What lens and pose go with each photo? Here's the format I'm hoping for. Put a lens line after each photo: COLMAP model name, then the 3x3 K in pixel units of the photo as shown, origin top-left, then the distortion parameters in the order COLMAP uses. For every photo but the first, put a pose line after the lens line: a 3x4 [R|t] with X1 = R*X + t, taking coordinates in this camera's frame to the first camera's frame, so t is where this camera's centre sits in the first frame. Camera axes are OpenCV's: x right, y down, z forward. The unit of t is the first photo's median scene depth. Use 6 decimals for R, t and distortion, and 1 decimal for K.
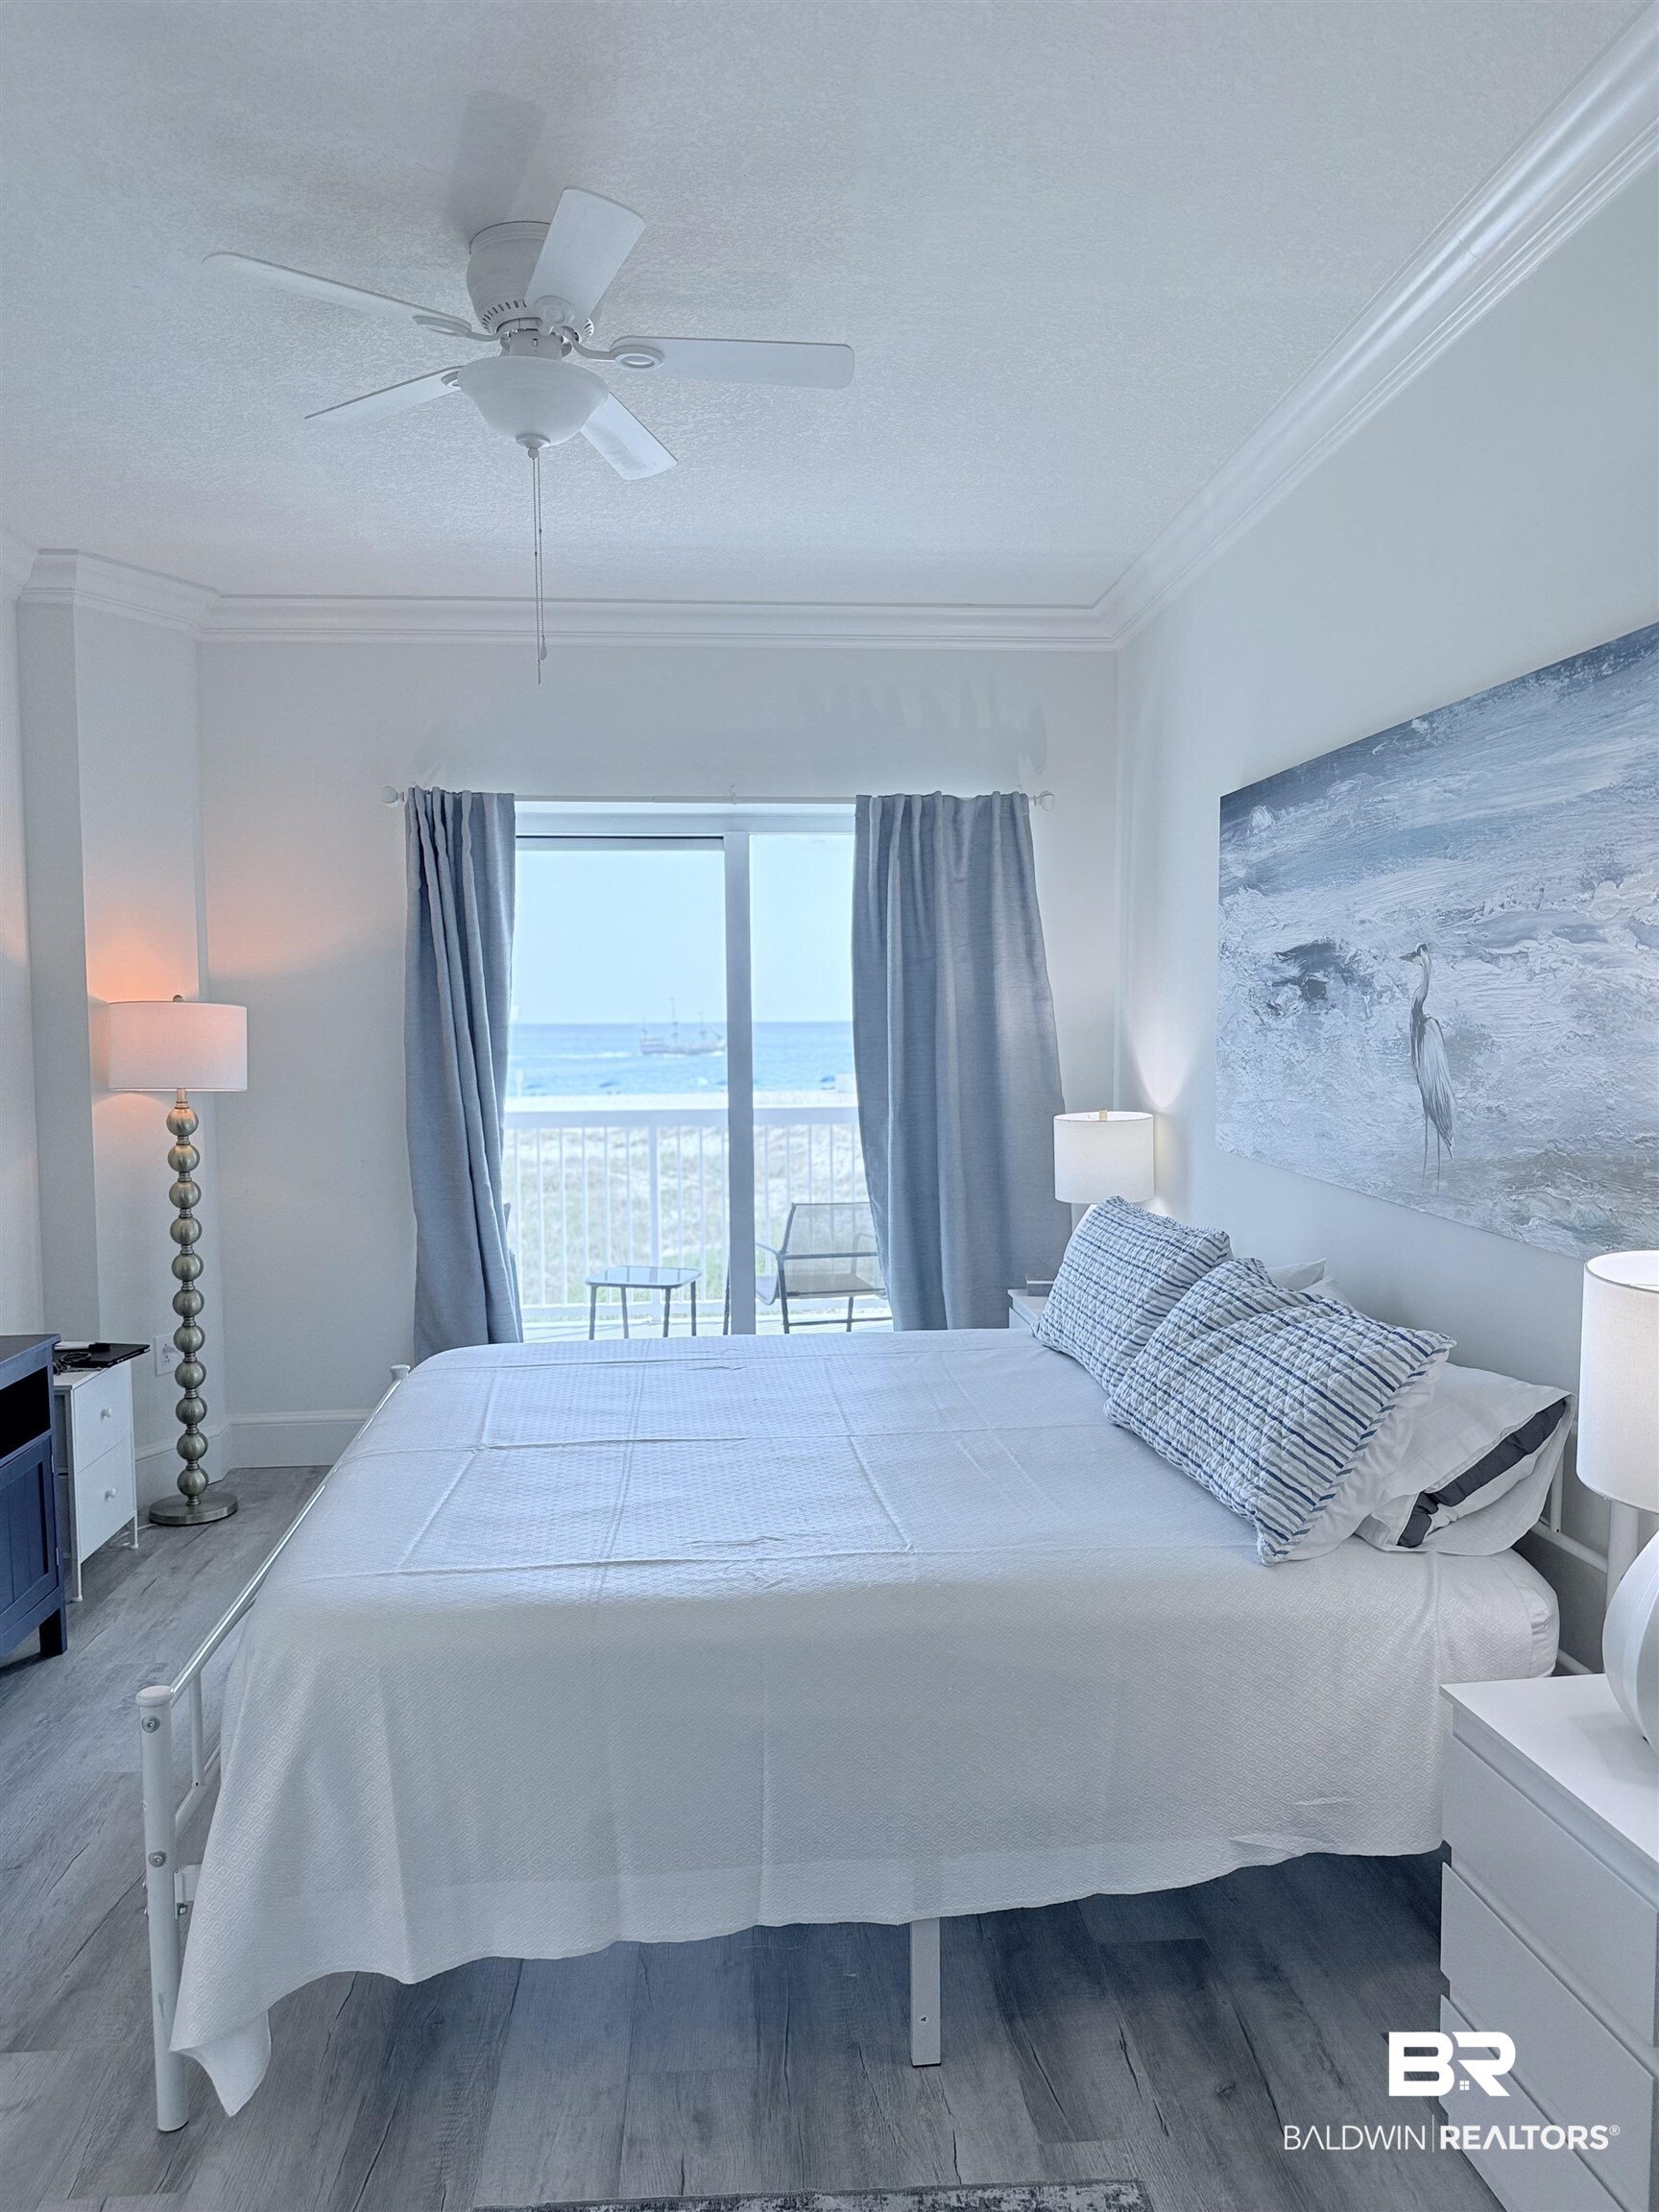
lens RADIAL K [[1567.2, 0, 943.8], [0, 1567.2, 1117.6], [0, 0, 1]] dist [0.047217, -0.050343]
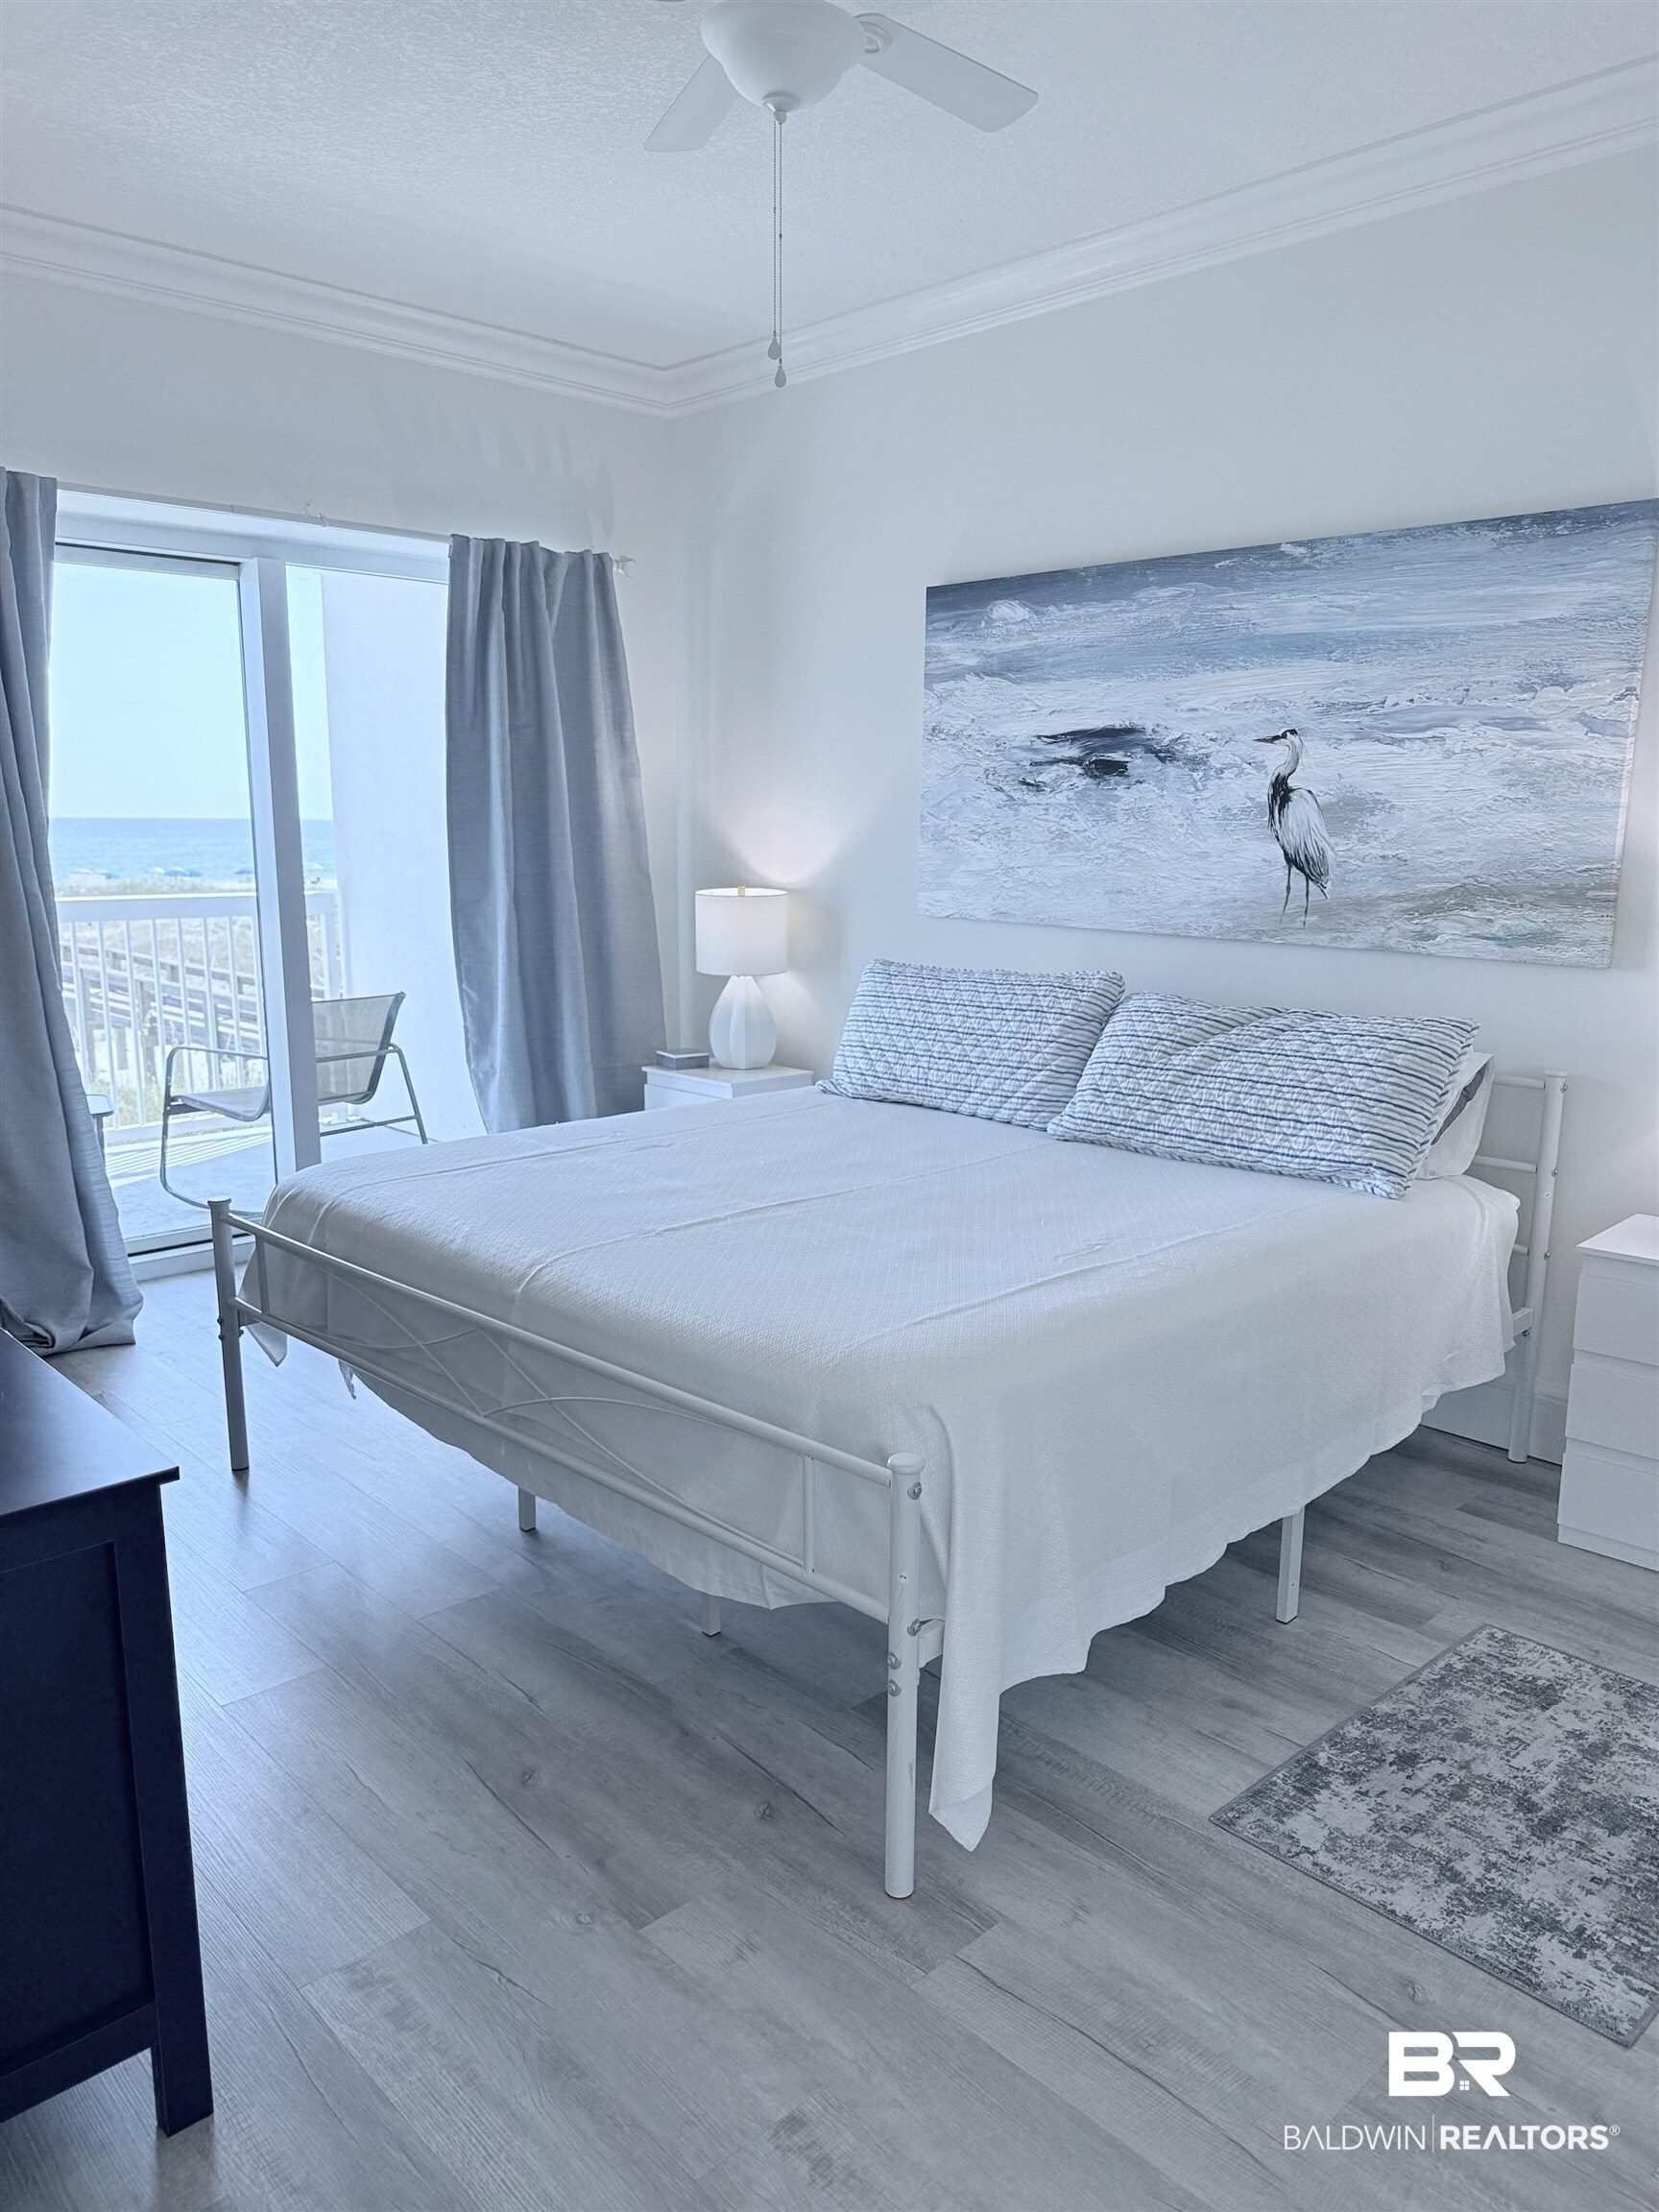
lens RADIAL K [[1567.2, 0, 827.4], [0, 1567.2, 1117.4], [0, 0, 1]] dist [0.047217, -0.050343]
pose [[0.767436, -0.098730, 0.633478, -0.816614], [0.027235, 0.992200, 0.121643, 0.034837], [-0.640547, -0.076101, 0.764139, 0.247531]]
